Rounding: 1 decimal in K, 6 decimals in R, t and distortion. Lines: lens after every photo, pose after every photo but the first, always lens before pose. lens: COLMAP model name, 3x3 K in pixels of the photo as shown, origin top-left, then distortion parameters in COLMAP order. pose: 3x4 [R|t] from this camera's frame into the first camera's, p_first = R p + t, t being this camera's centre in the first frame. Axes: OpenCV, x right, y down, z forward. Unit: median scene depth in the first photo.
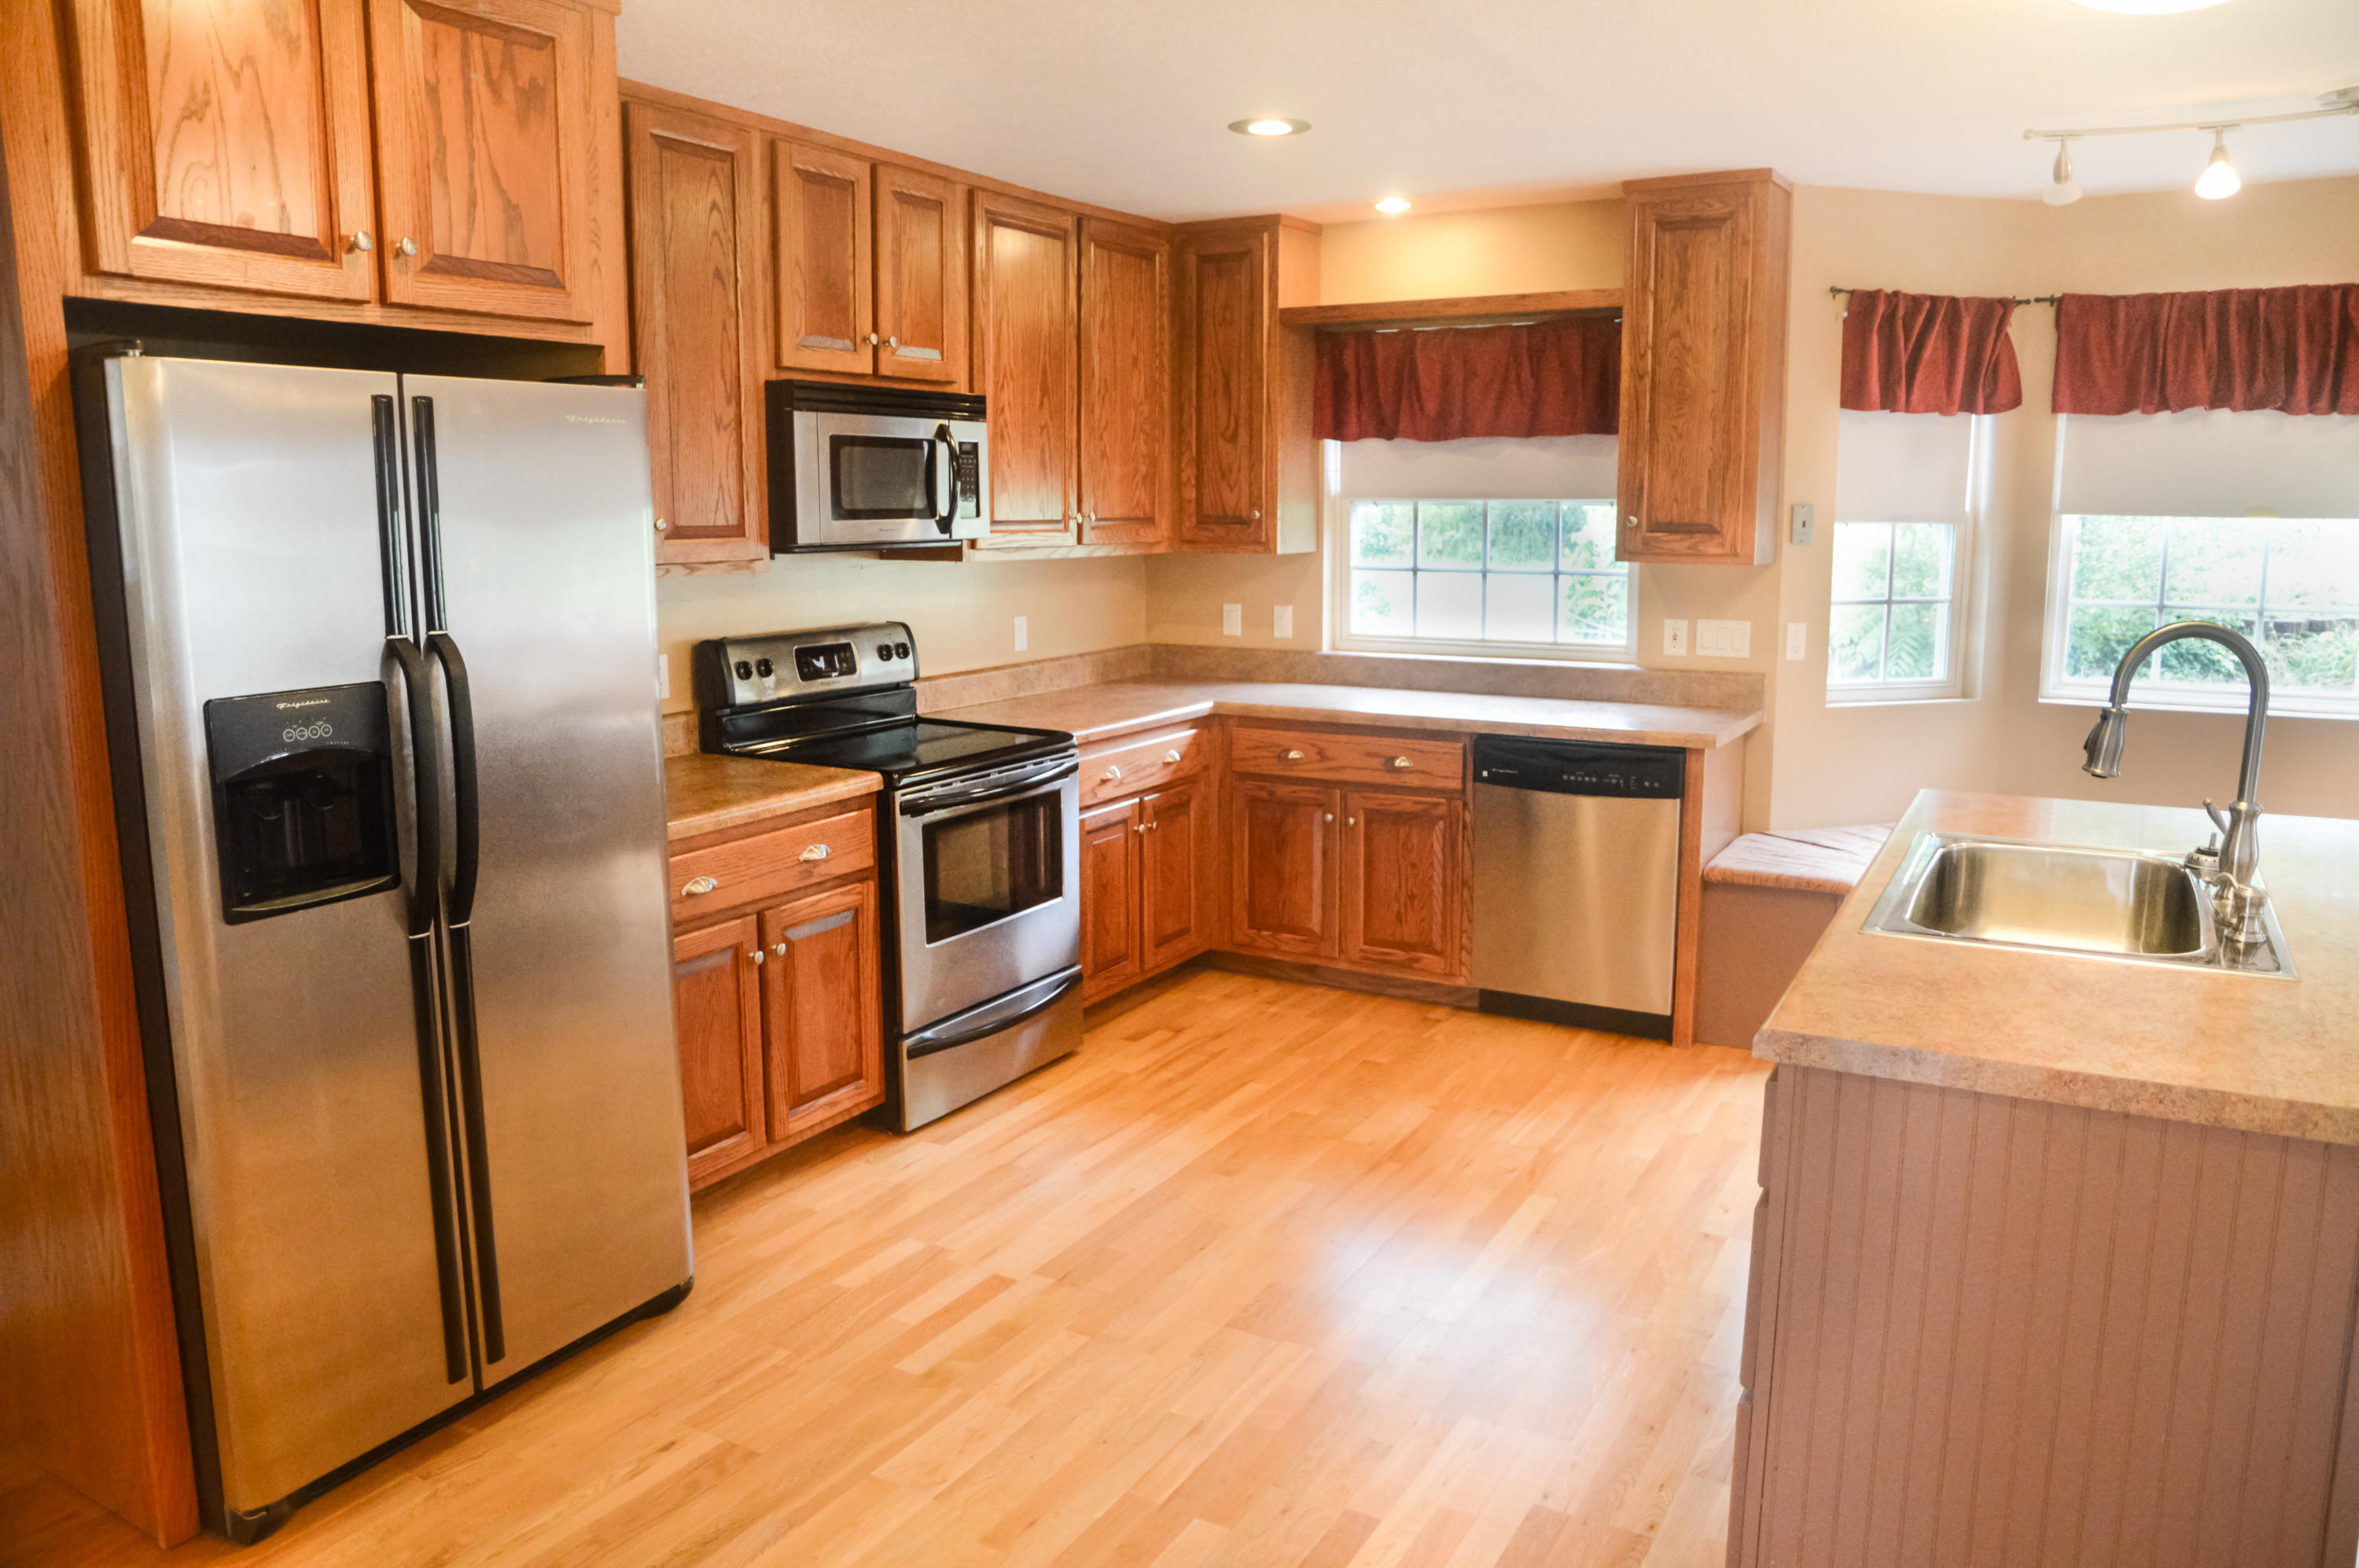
lens RADIAL K [[1620.1, 0, 1201.8], [0, 1620.1, 770.2], [0, 0, 1]] dist [-0.111139, 0.076480]
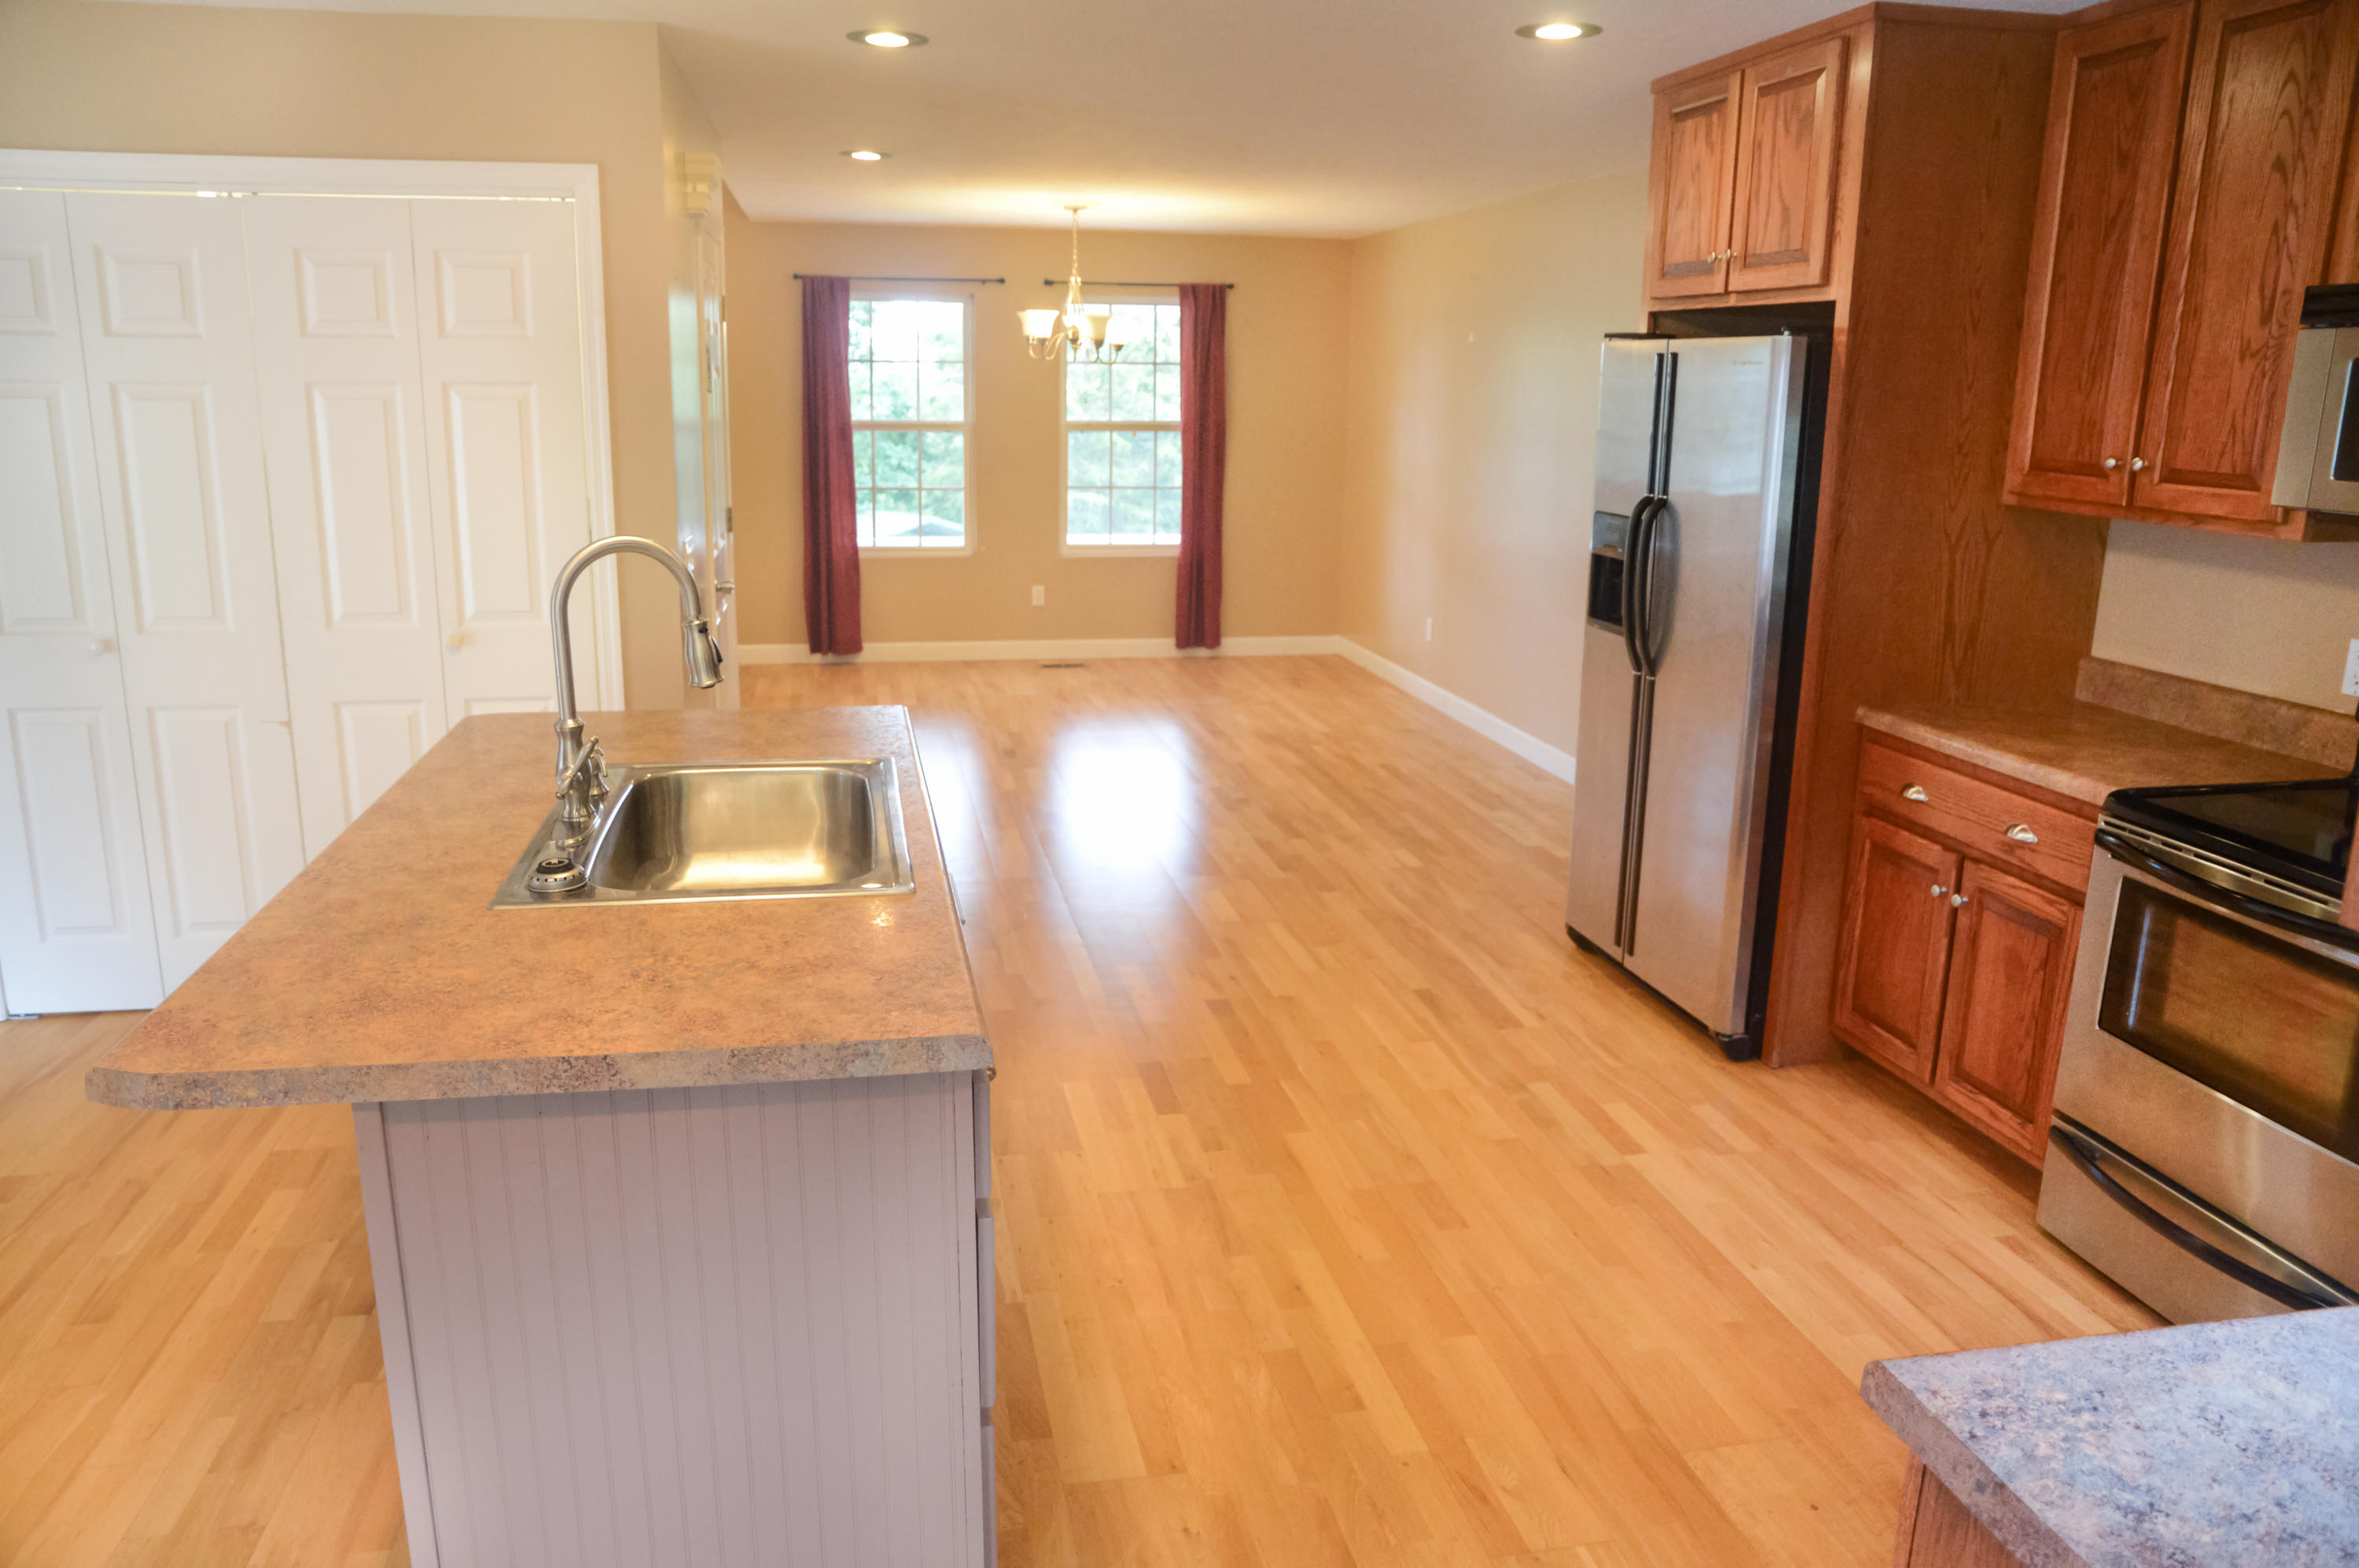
lens RADIAL K [[1675.3, 0, 1179.5], [0, 1675.3, 784.0], [0, 0, 1]] dist [-0.117084, 0.086999]
pose [[-0.751943, 0.150043, -0.641926, 0.638546], [-0.119457, 0.926620, 0.356518, -0.223366], [0.648315, 0.344764, -0.678841, 1.193953]]
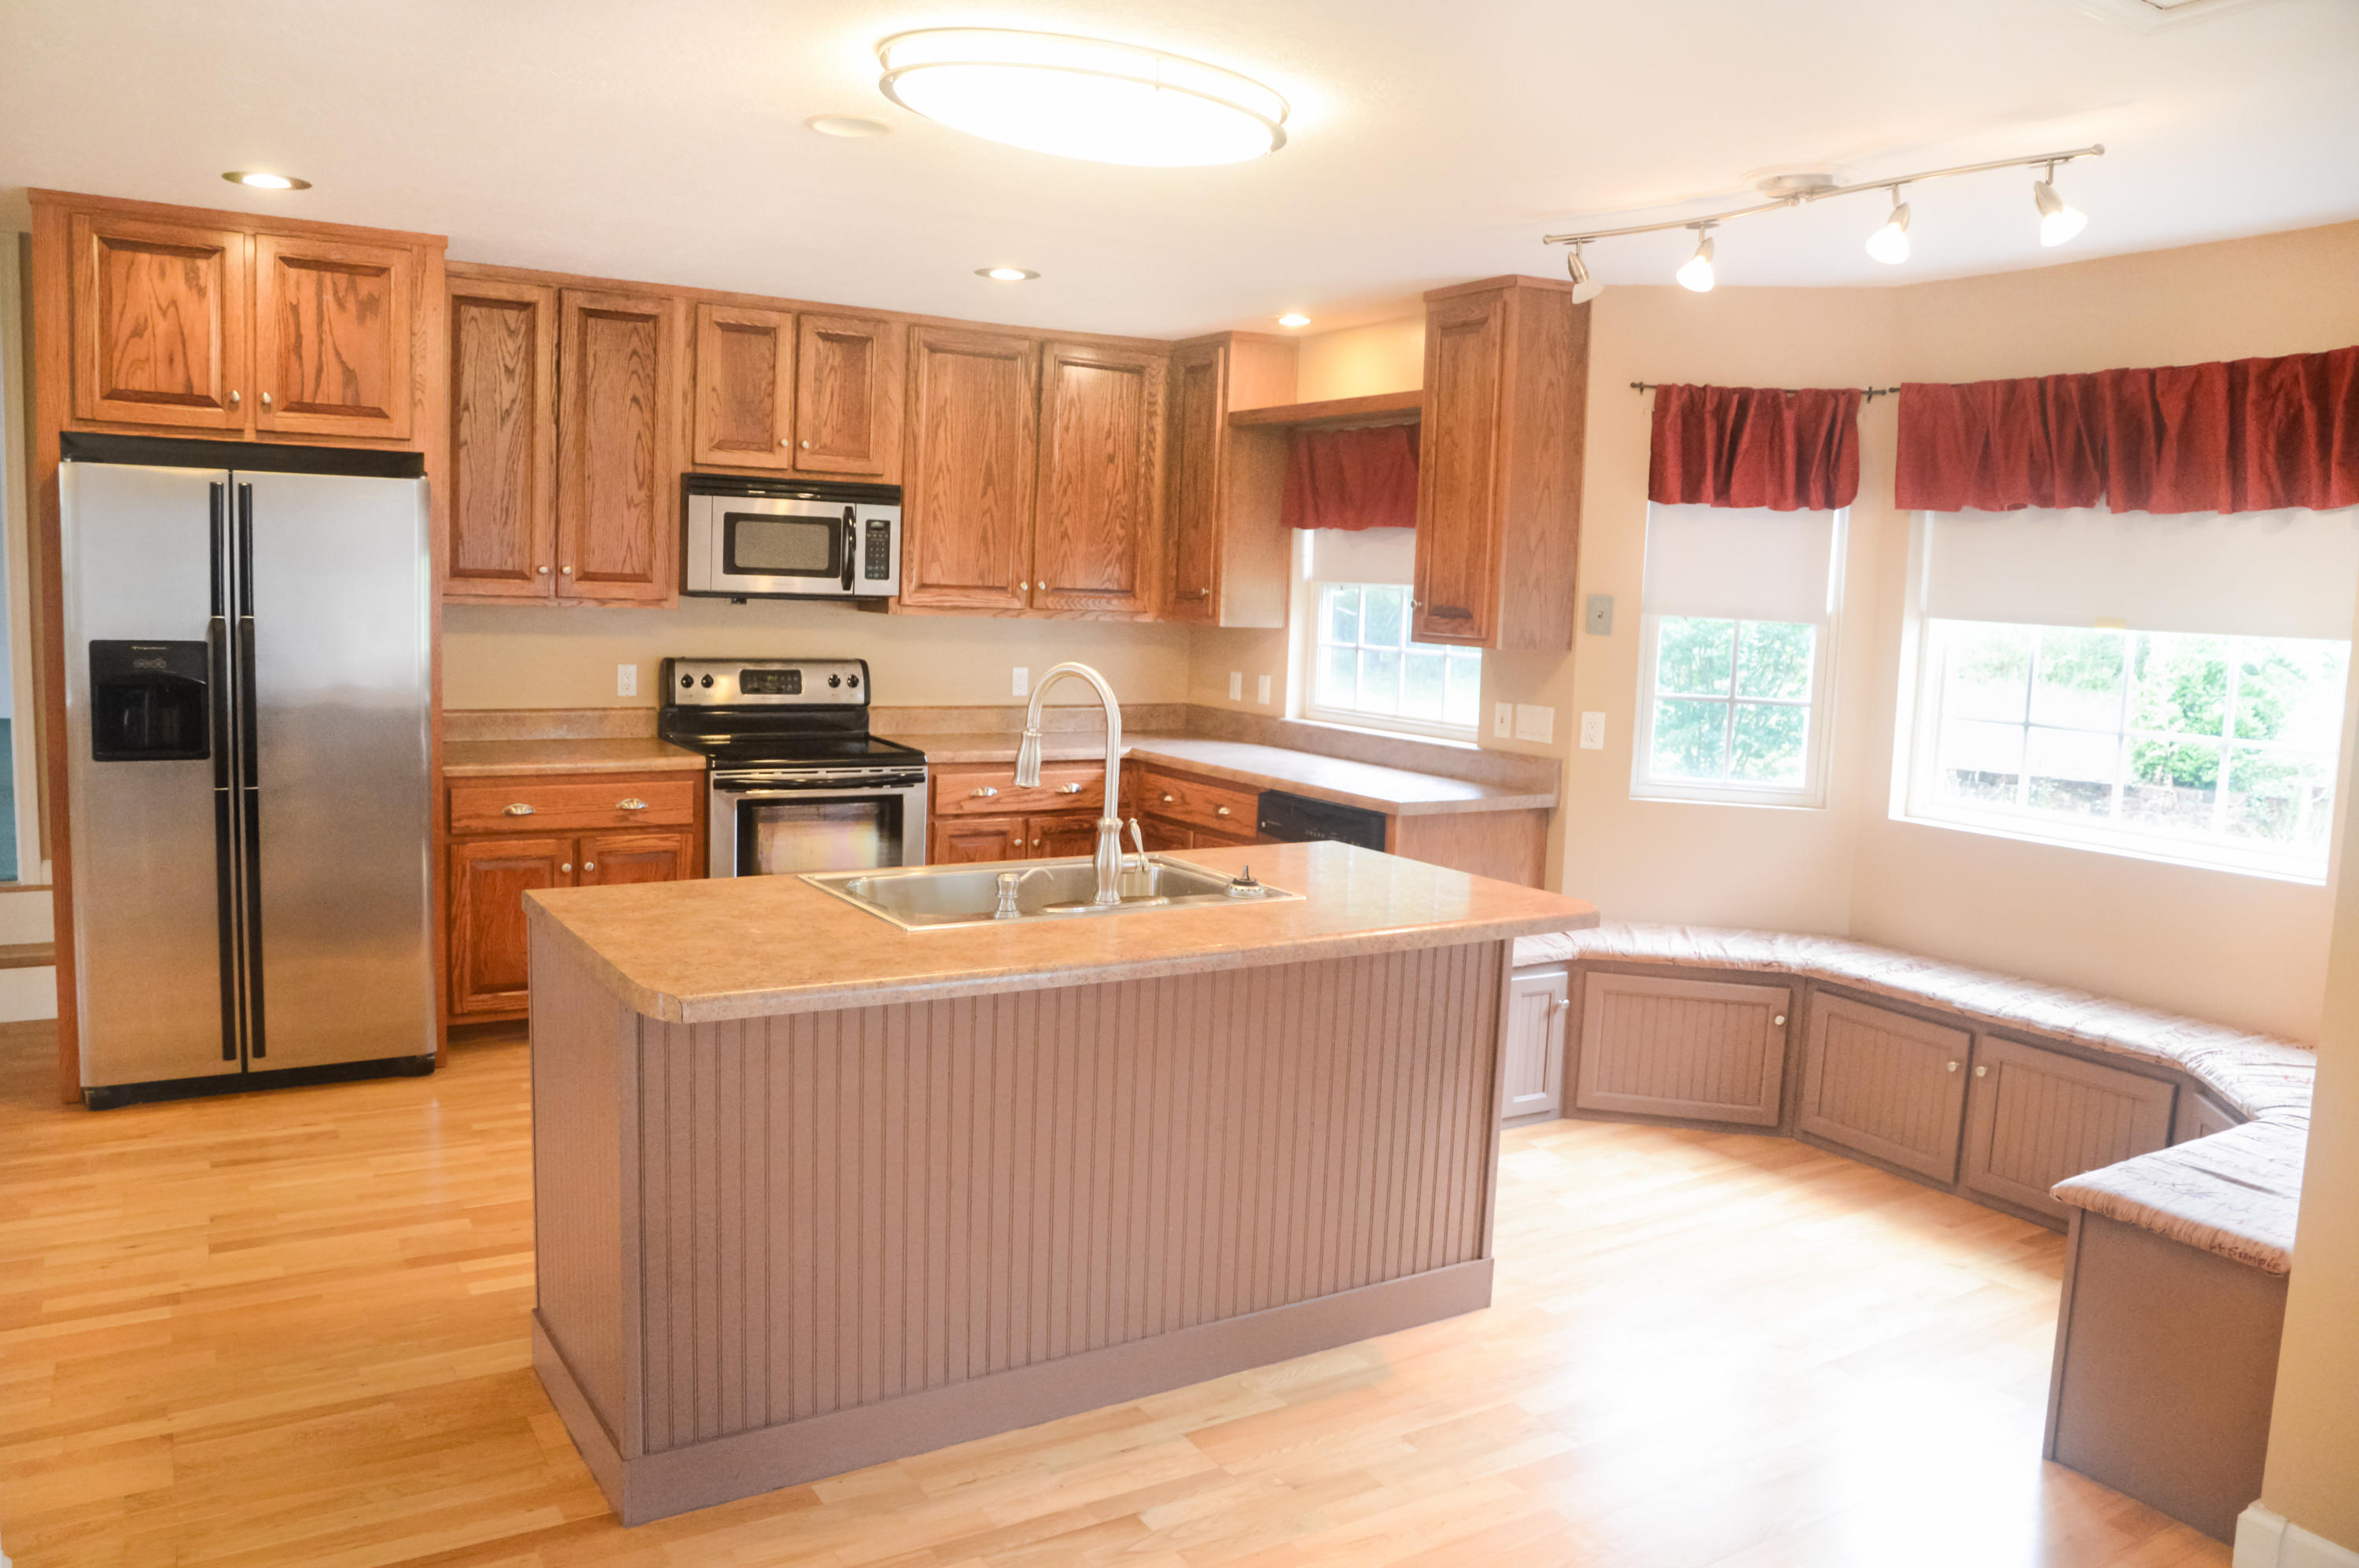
lens RADIAL K [[1675.3, 0, 1179.5], [0, 1675.3, 784.0], [0, 0, 1]] dist [-0.117084, 0.086999]
pose [[0.878934, 0.091895, -0.468008, 0.786782], [-0.117267, 0.992778, -0.025297, 0.012581], [0.462303, 0.077116, 0.883362, -0.058121]]
